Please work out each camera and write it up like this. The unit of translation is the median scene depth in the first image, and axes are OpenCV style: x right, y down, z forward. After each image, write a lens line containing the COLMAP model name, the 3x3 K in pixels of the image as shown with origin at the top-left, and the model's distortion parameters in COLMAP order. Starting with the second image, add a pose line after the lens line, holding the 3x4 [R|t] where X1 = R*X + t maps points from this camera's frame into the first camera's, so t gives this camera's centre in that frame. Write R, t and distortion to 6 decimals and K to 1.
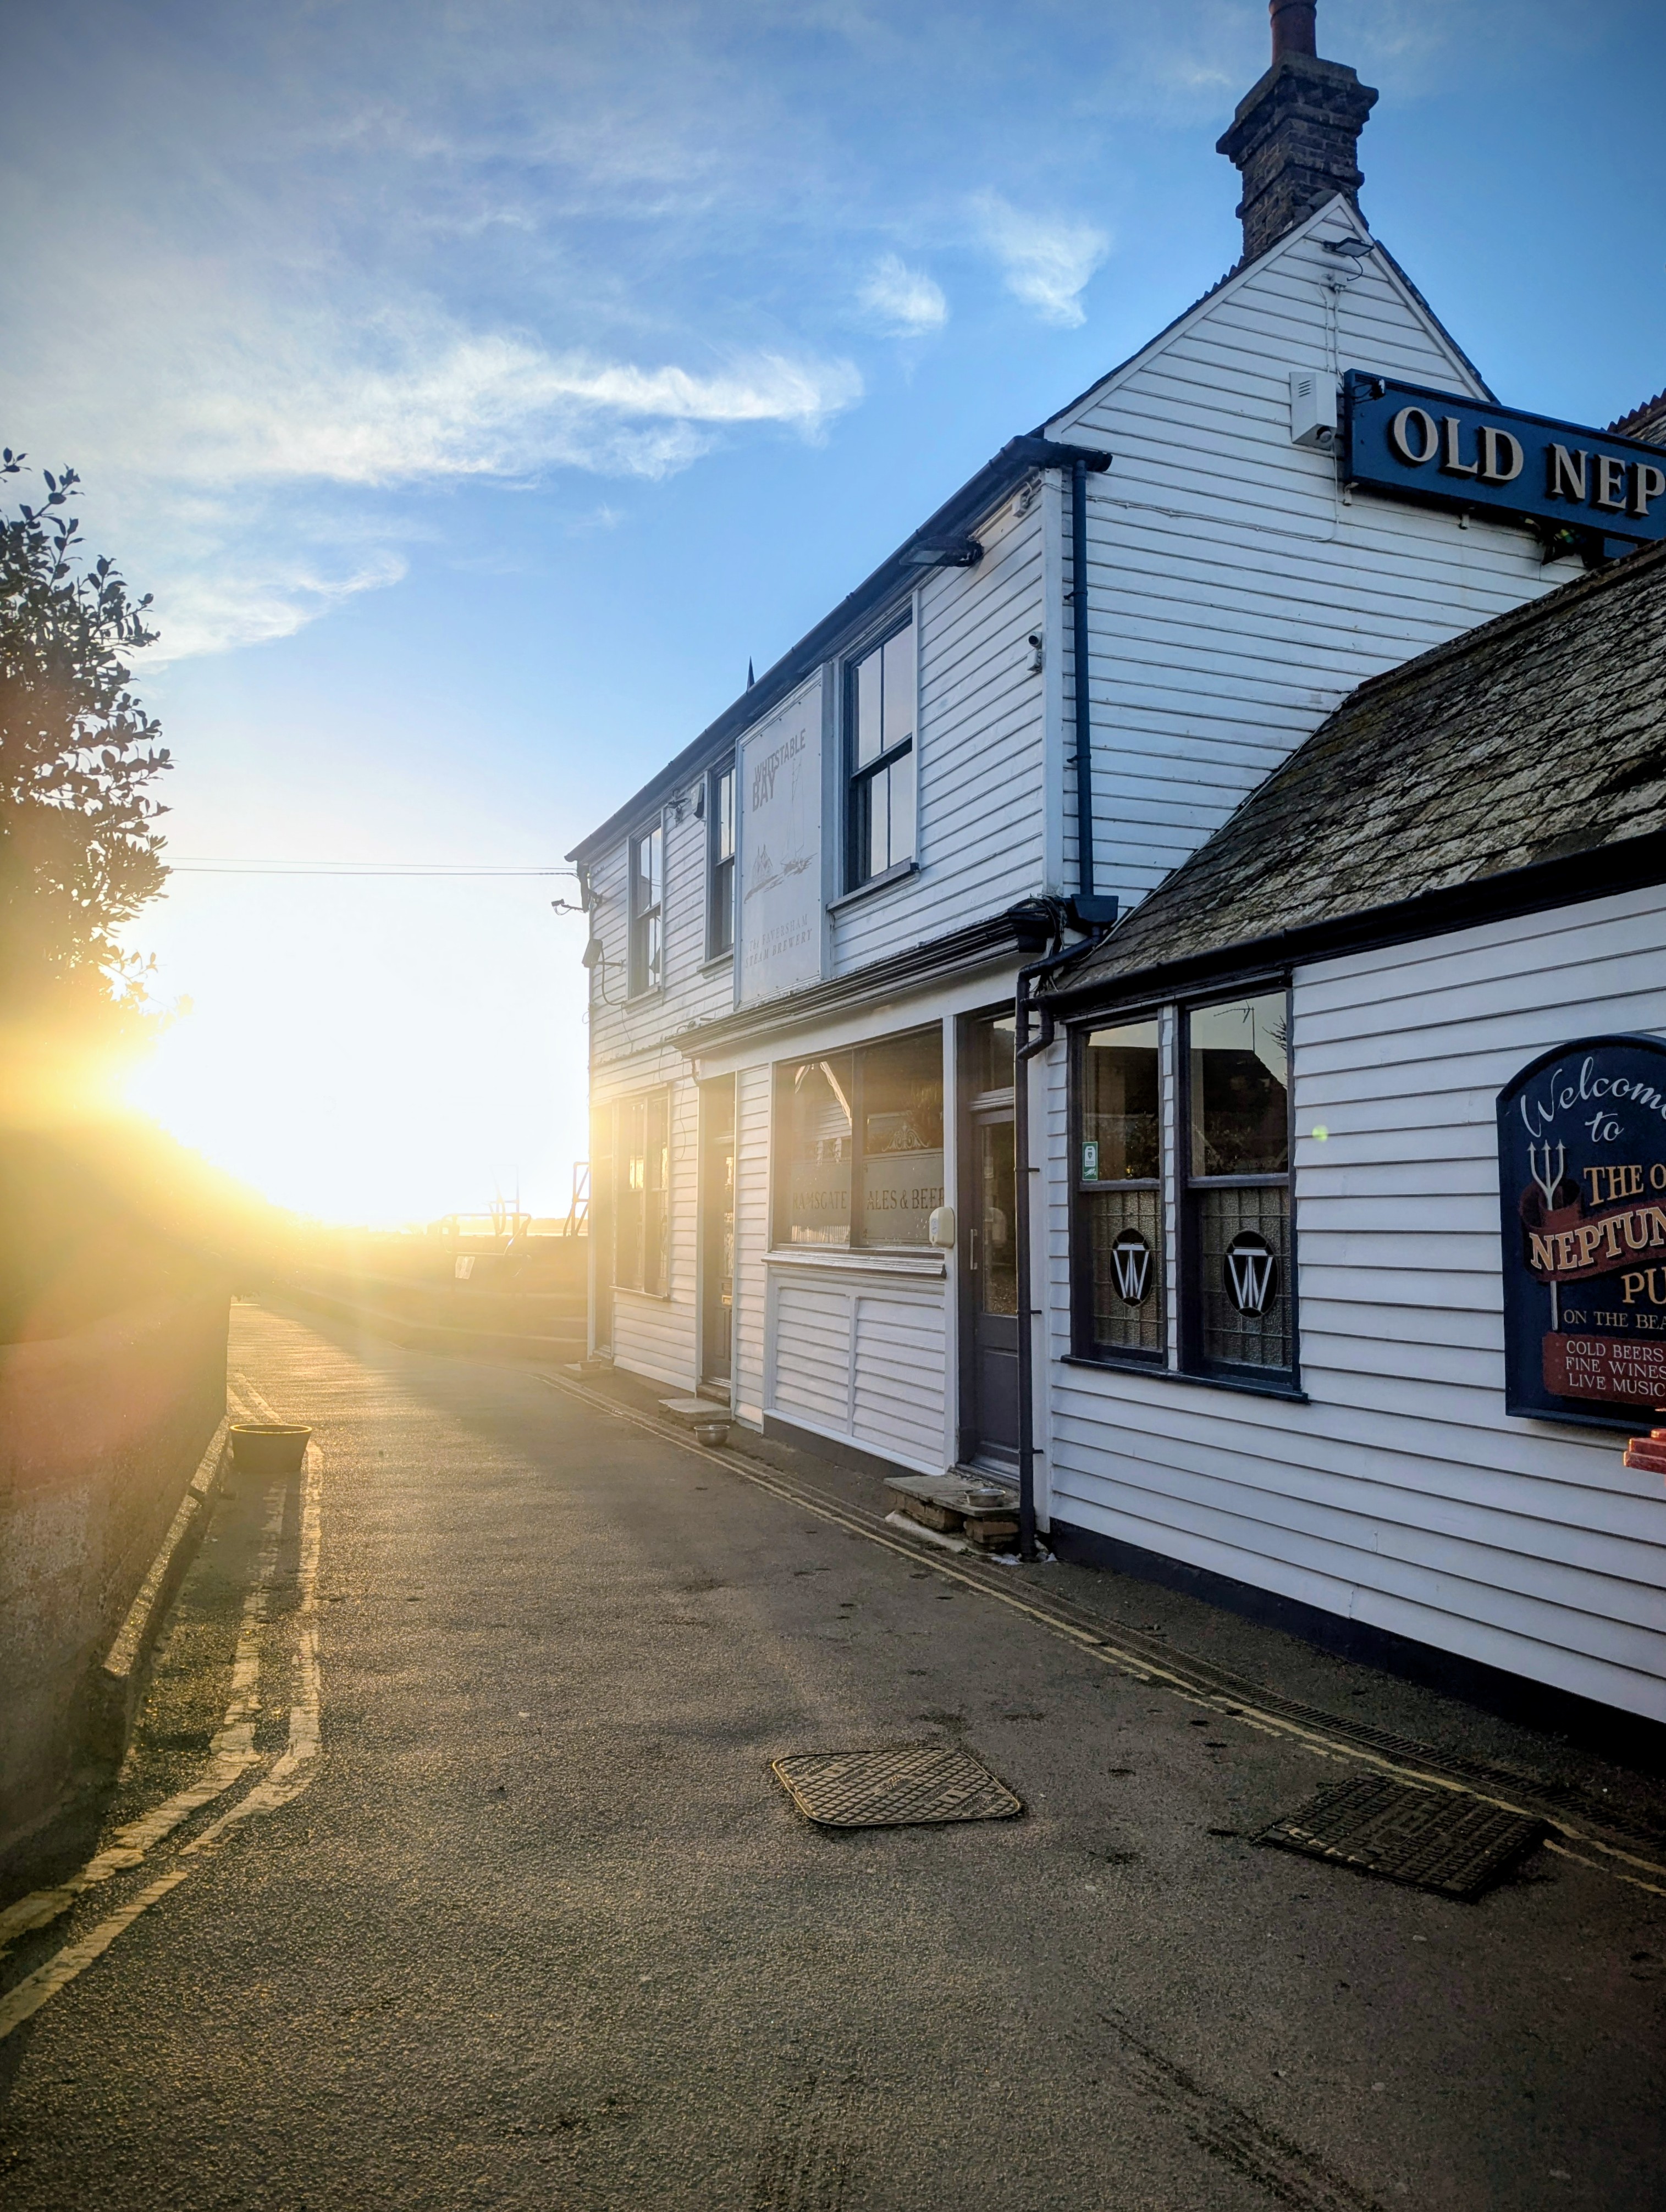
lens RADIAL K [[1575.1, 0, 833.0], [0, 1575.1, 1106.0], [0, 0, 1]] dist [0.067029, -0.081662]
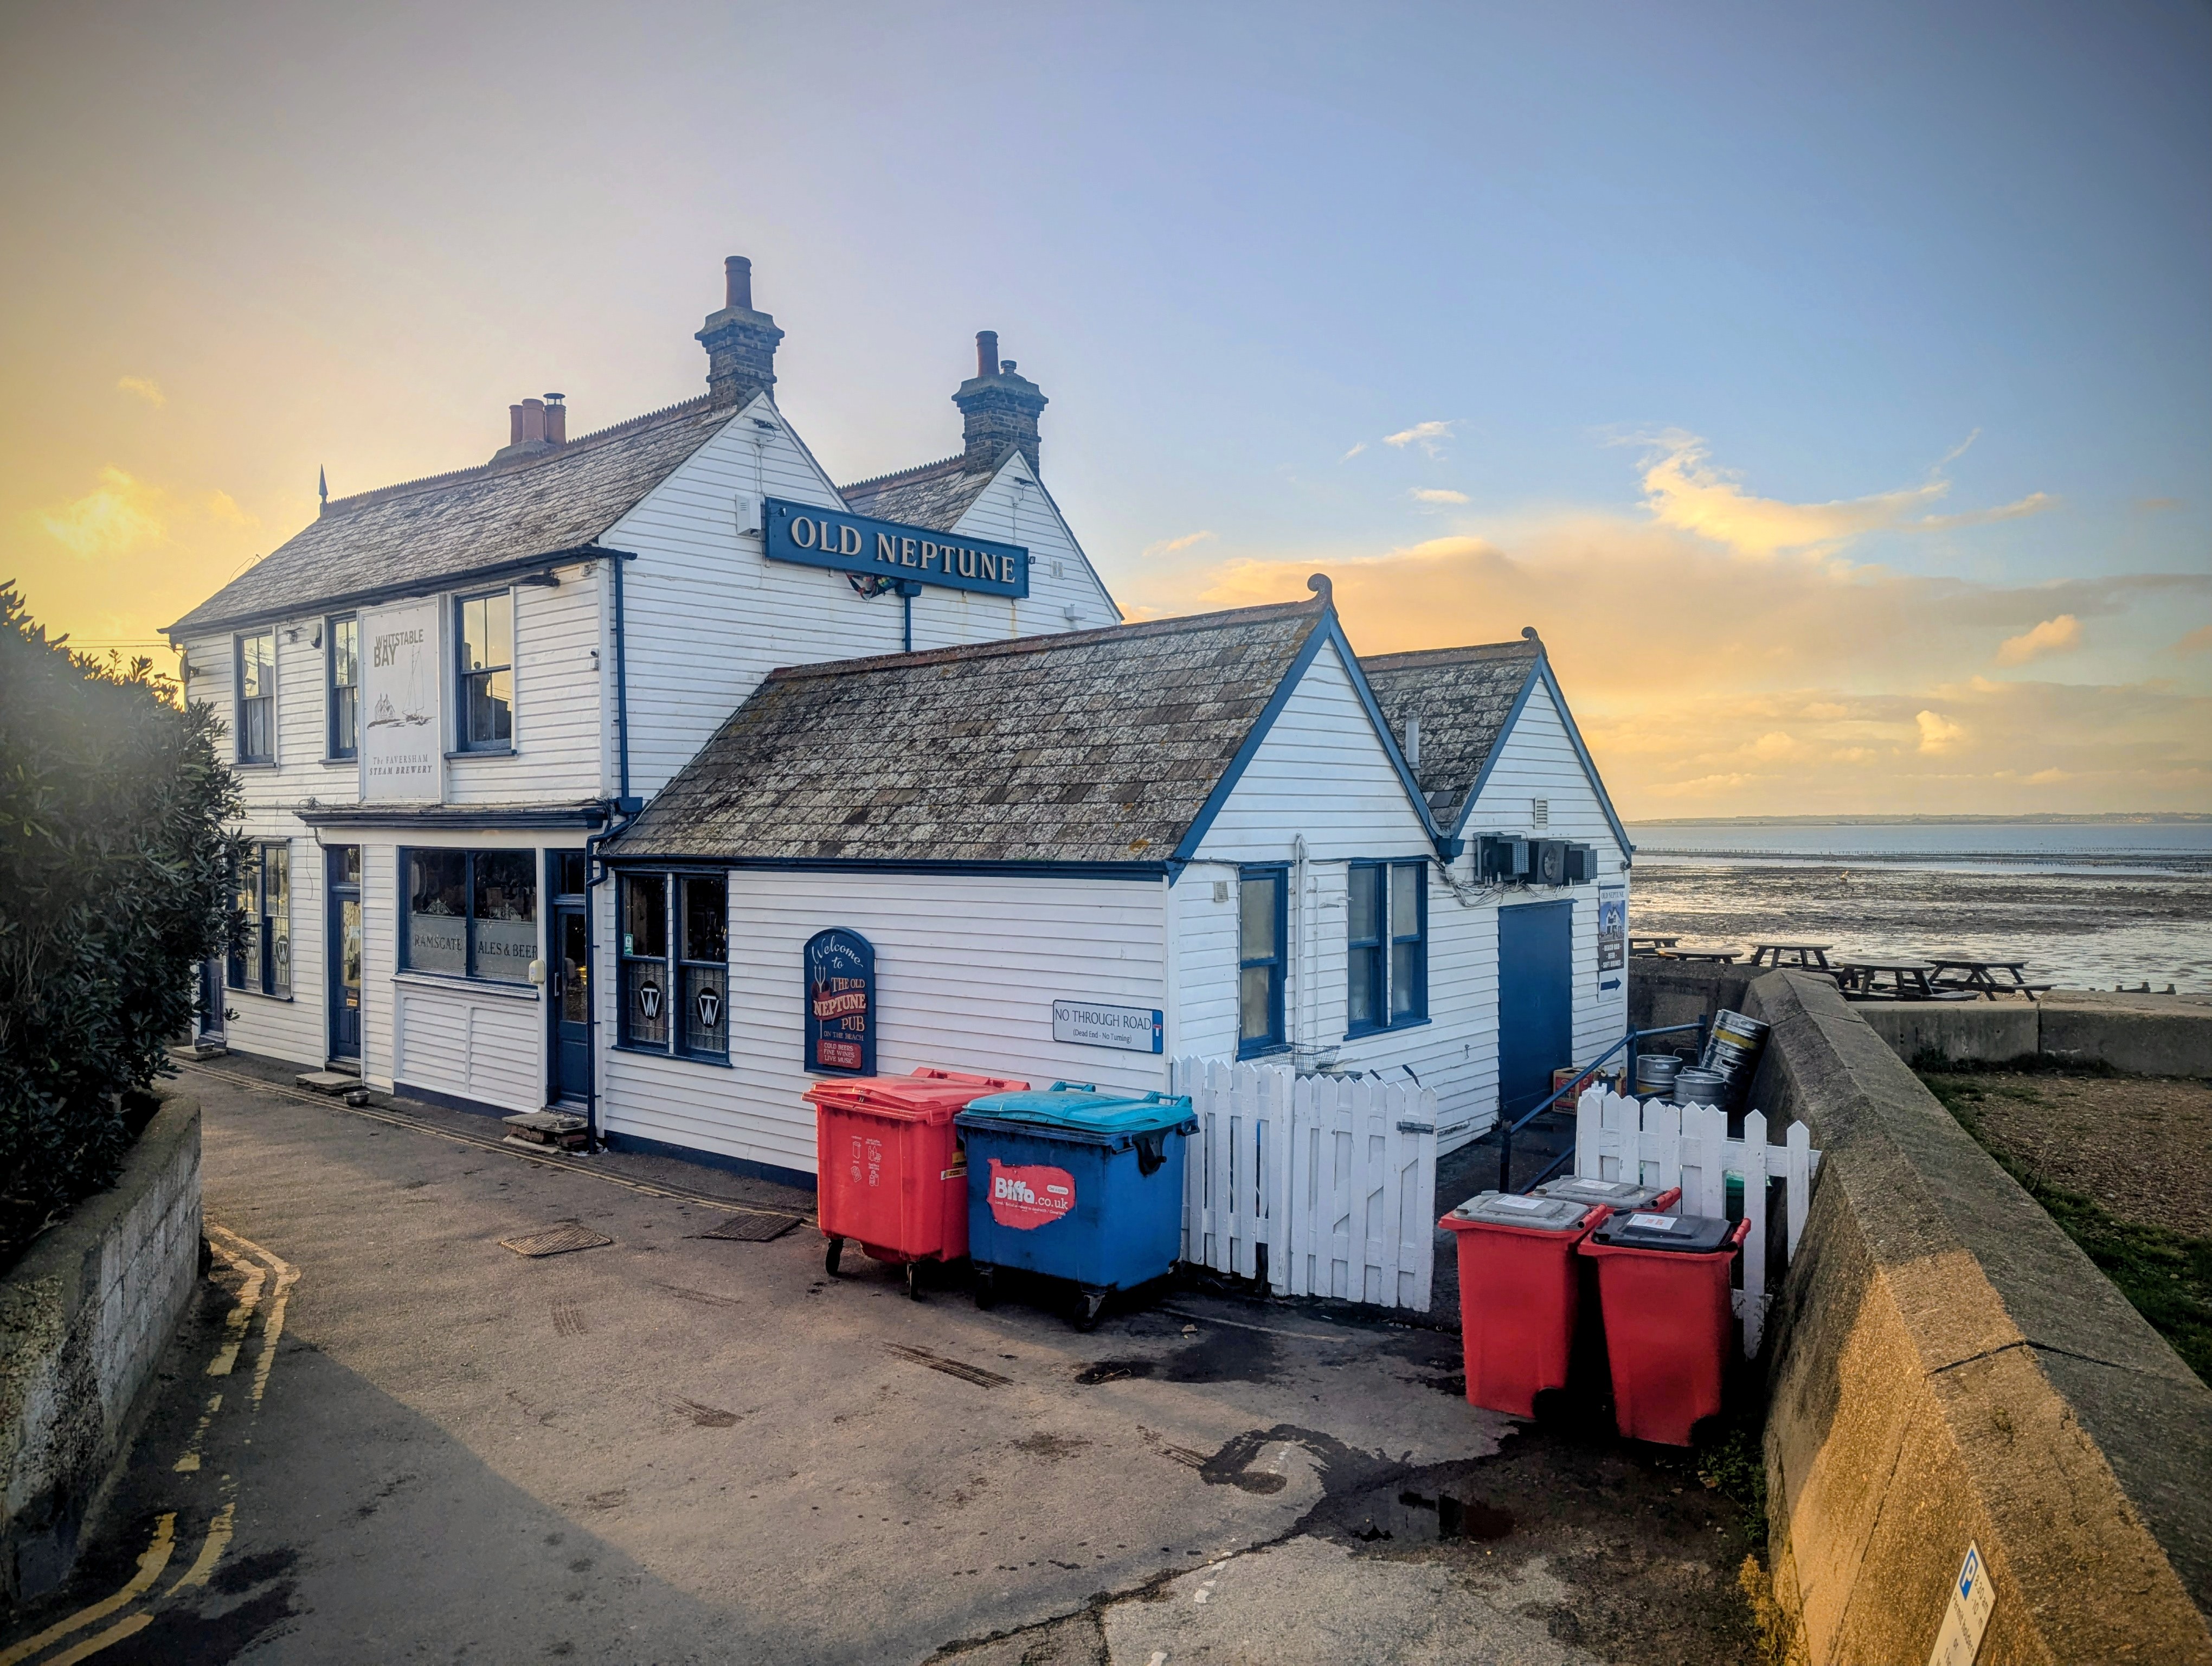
lens RADIAL K [[1535.4, 0, 1046.3], [0, 1535.4, 847.3], [0, 0, 1]] dist [0.078549, -0.001060]
pose [[0.900226, -0.014263, 0.435190, -0.187730], [-0.022899, 0.996530, 0.080028, -0.236074], [-0.434821, -0.082009, 0.896775, -0.859724]]
